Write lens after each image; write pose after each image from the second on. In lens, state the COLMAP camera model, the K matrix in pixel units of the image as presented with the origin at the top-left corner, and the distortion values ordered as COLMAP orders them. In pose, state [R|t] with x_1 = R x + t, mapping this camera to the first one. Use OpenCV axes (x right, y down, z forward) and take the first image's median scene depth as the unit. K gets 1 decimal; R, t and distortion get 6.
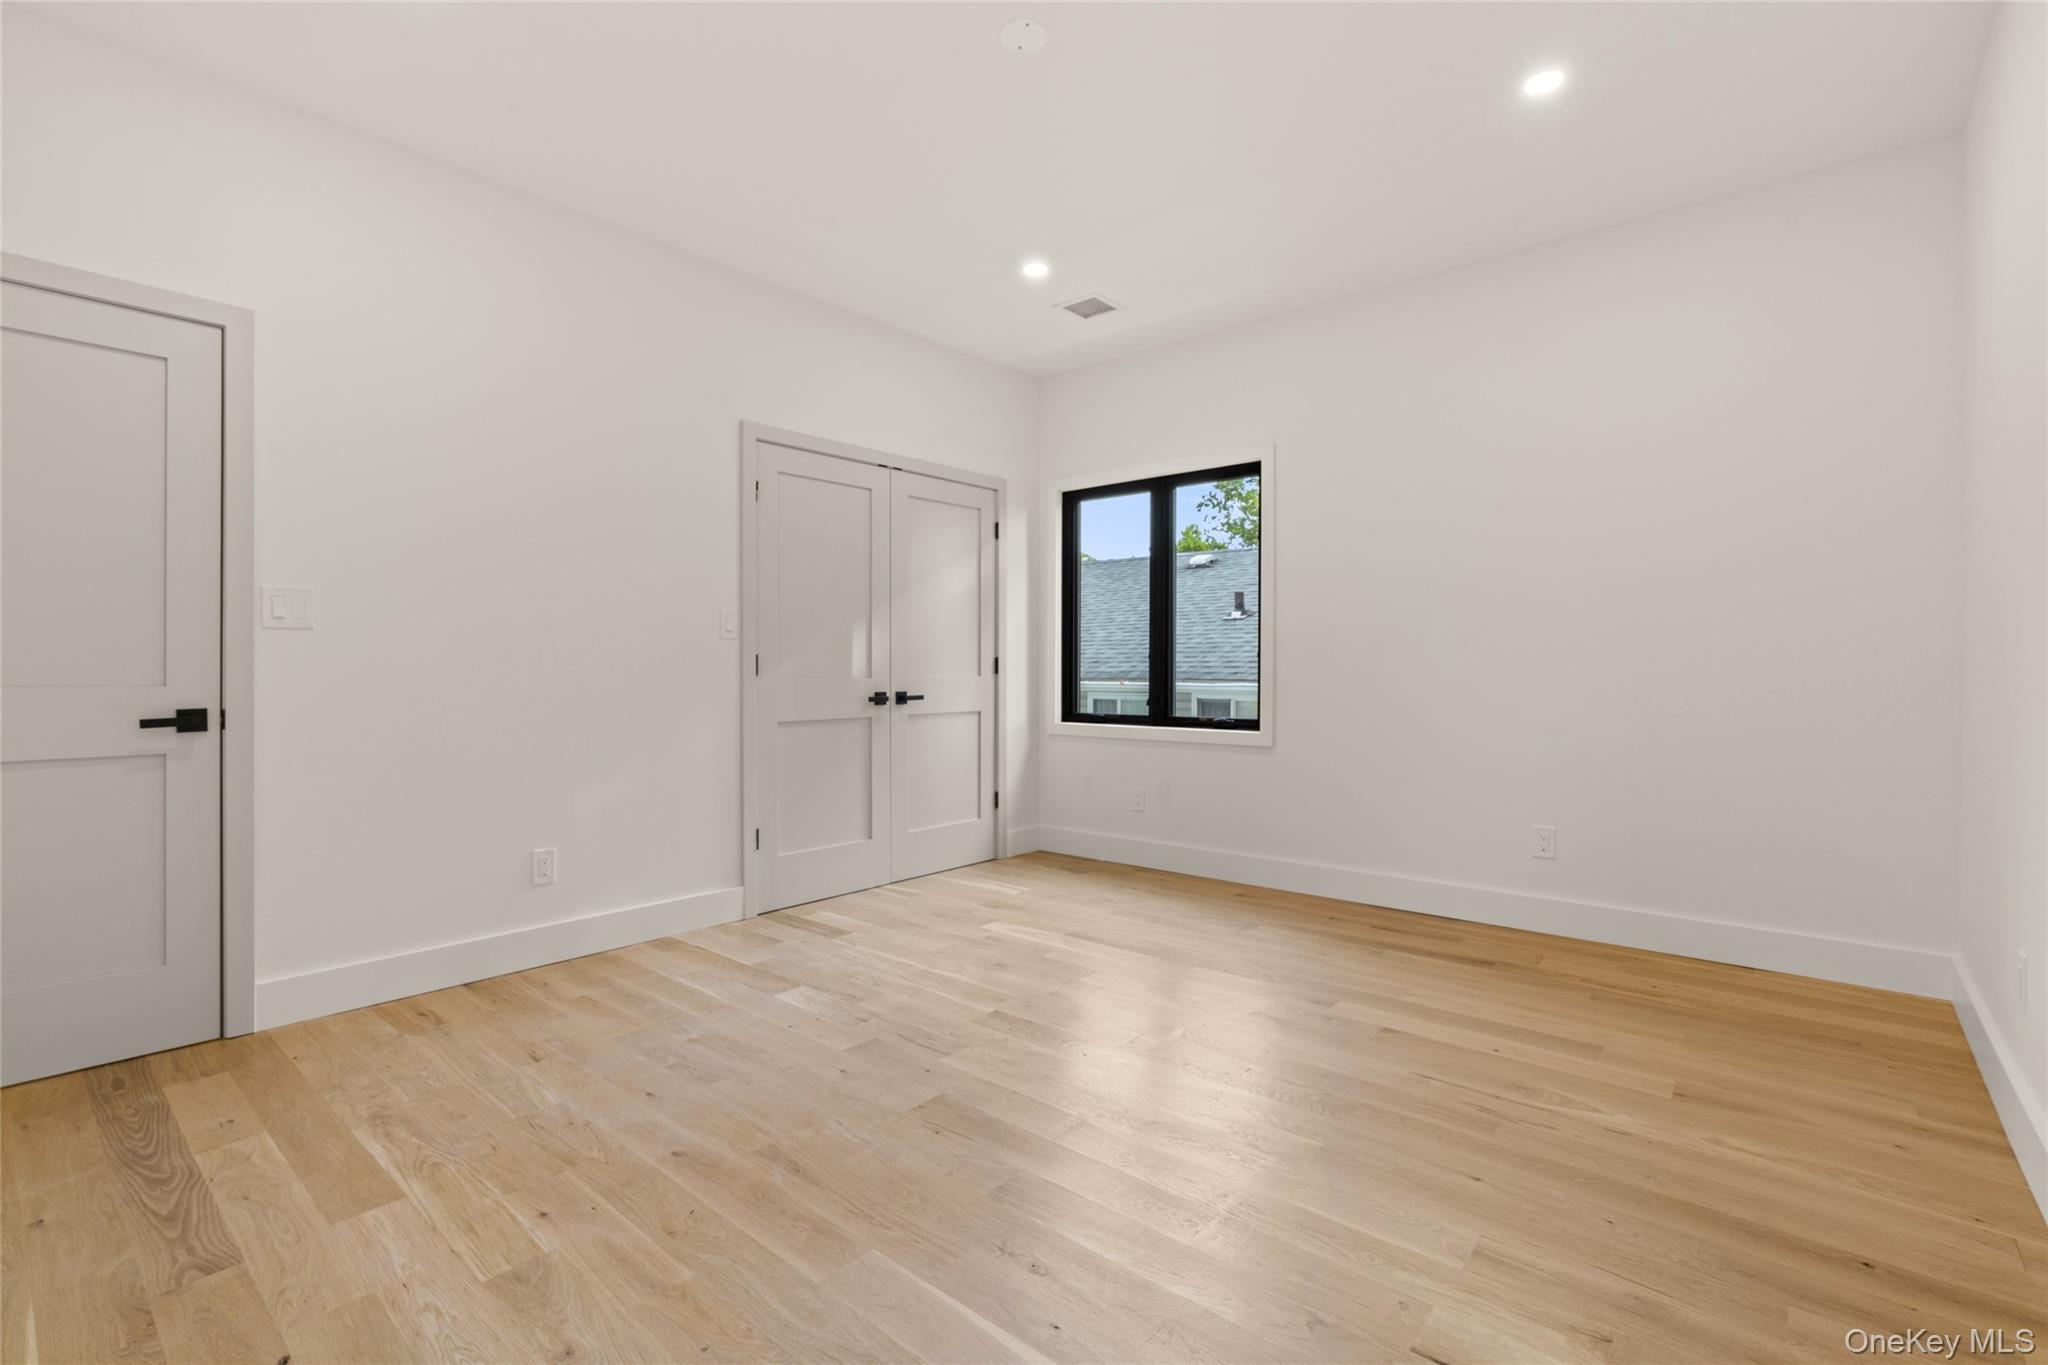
lens RADIAL K [[944.7, 0, 1011.3], [0, 944.7, 667.7], [0, 0, 1]] dist [-0.004531, 0.000136]
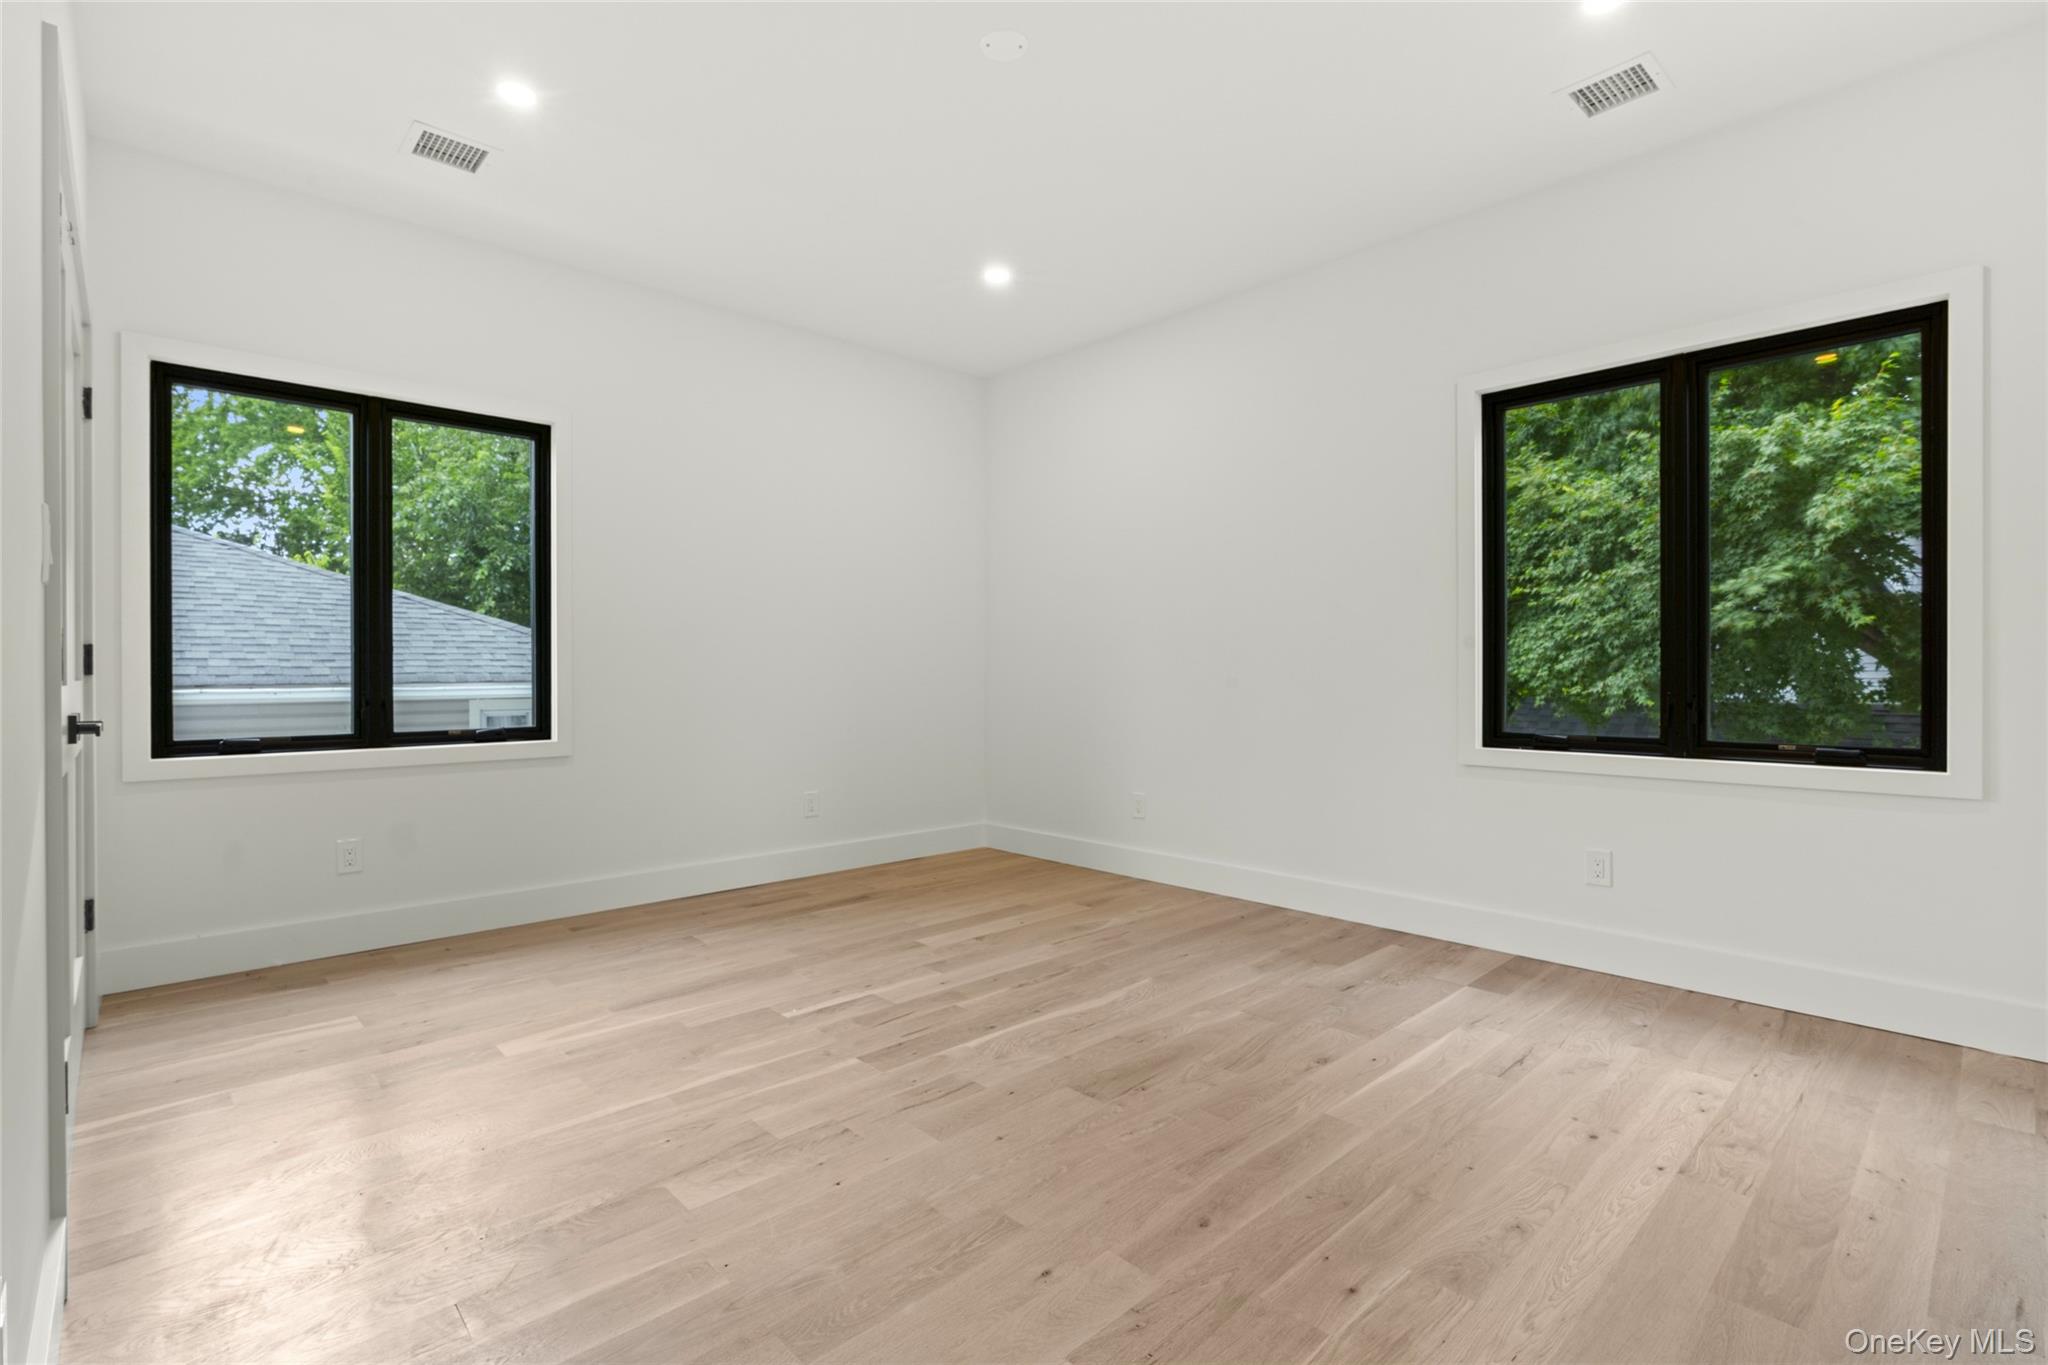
lens RADIAL K [[940.0, 0, 1024.0], [0, 940.0, 682.5], [0, 0, 1]] dist [-0.002553, 0.000001]
pose [[0.080823, -0.010682, 0.996671, -0.797621], [-0.004957, 0.999926, 0.011119, 0.003120], [-0.996716, -0.005839, 0.080764, 0.711528]]
